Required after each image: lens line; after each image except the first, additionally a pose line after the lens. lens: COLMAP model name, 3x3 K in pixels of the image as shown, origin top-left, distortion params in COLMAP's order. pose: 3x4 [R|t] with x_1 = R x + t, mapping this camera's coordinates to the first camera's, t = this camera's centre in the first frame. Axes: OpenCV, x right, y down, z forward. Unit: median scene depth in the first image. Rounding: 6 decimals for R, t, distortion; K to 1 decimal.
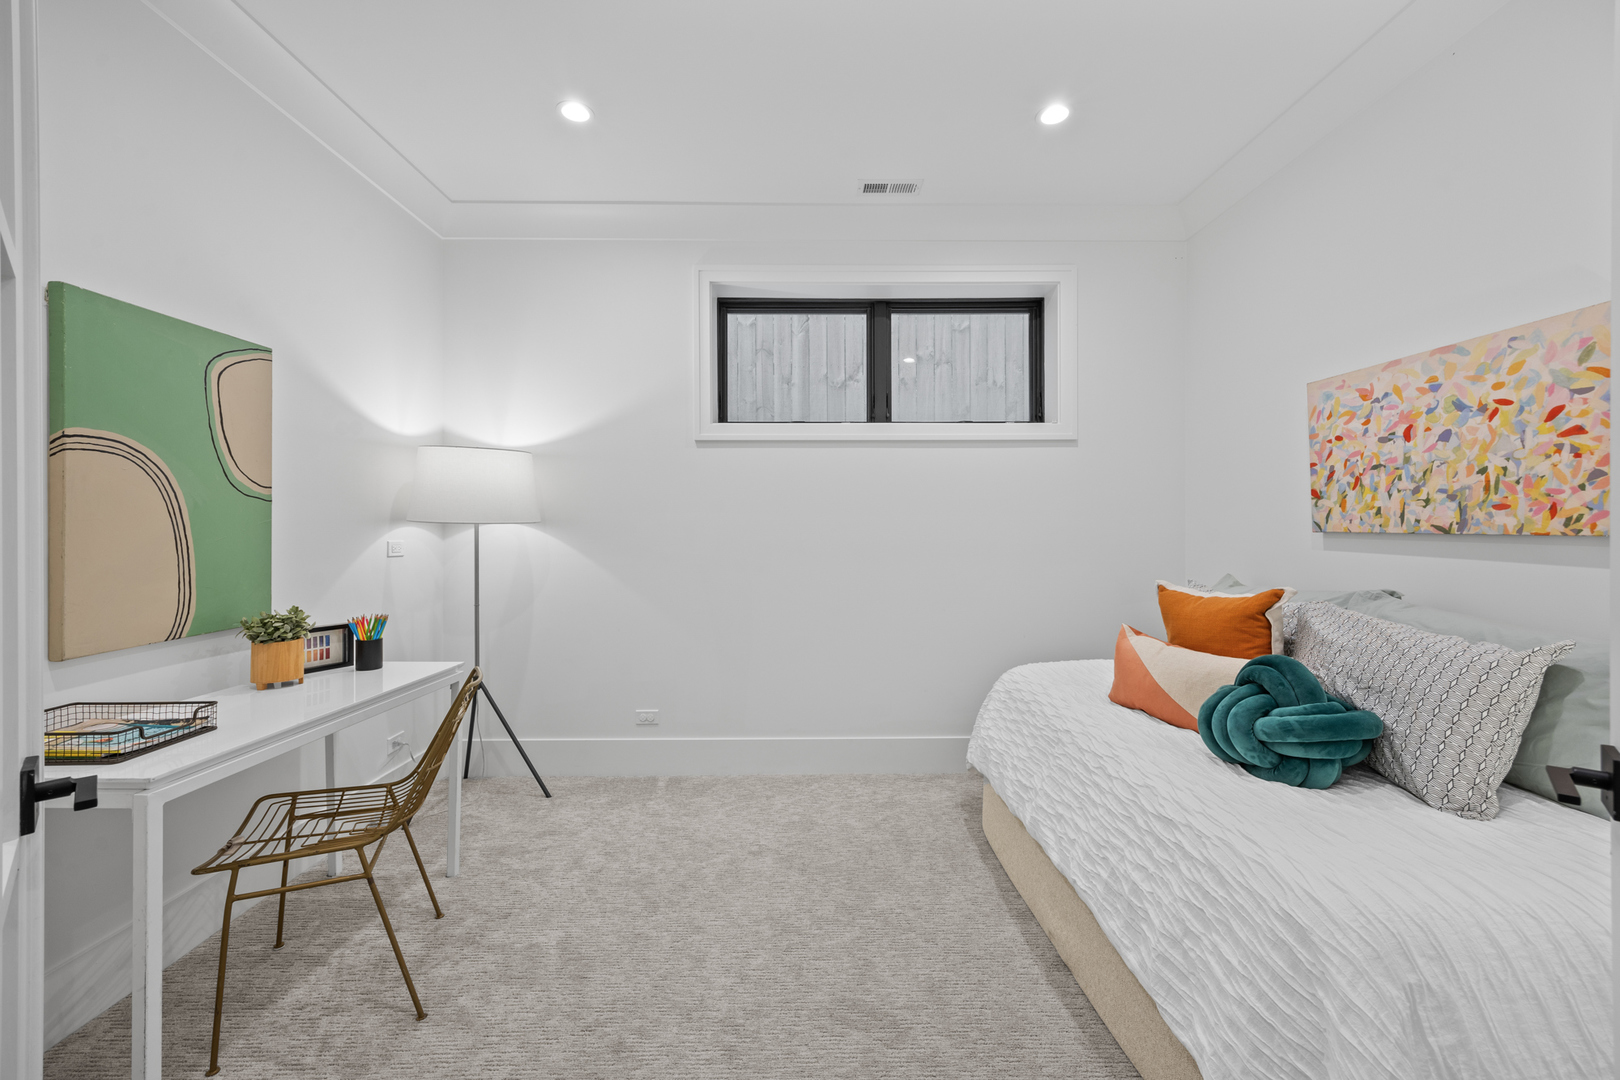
lens RADIAL K [[641.0, 0, 810.0], [0, 641.0, 528.7], [0, 0, 1]] dist [-0.000240, 0.000002]
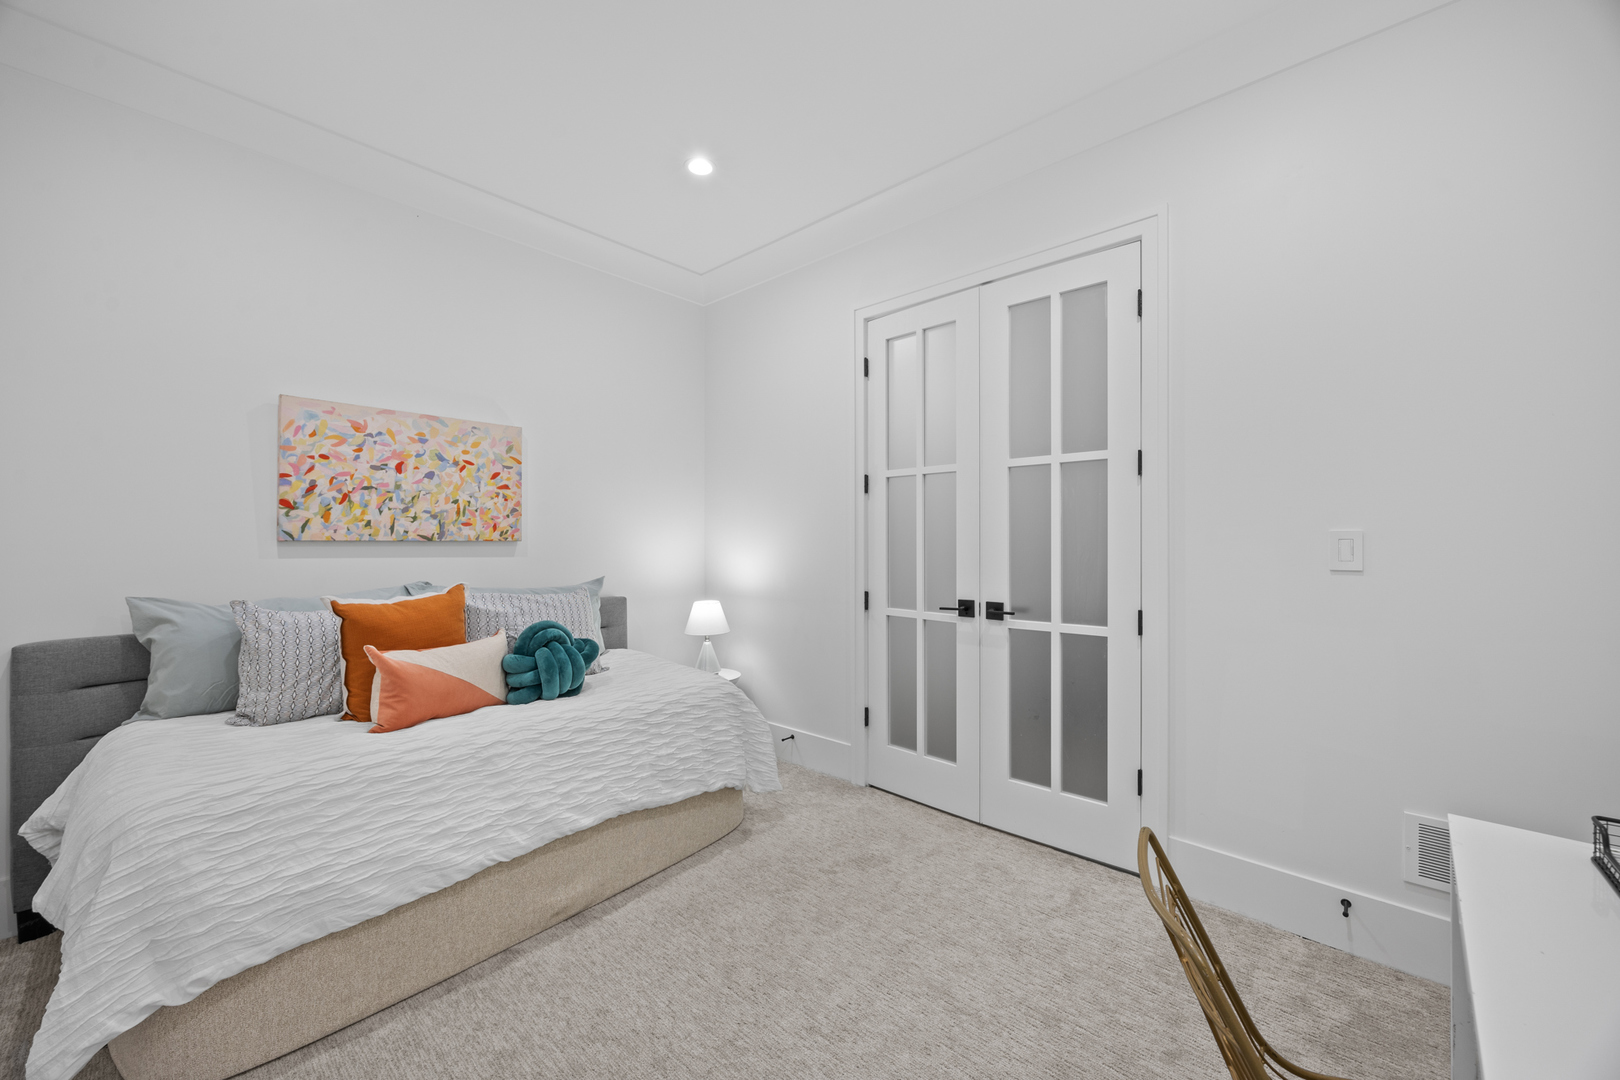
lens RADIAL K [[641.0, 0, 810.0], [0, 641.0, 528.7], [0, 0, 1]] dist [-0.000240, 0.000002]
pose [[-0.740352, 0.008964, 0.672160, -0.644606], [0.000835, 0.999923, -0.012416, -0.000973], [-0.672219, -0.008631, -0.740302, 1.462284]]
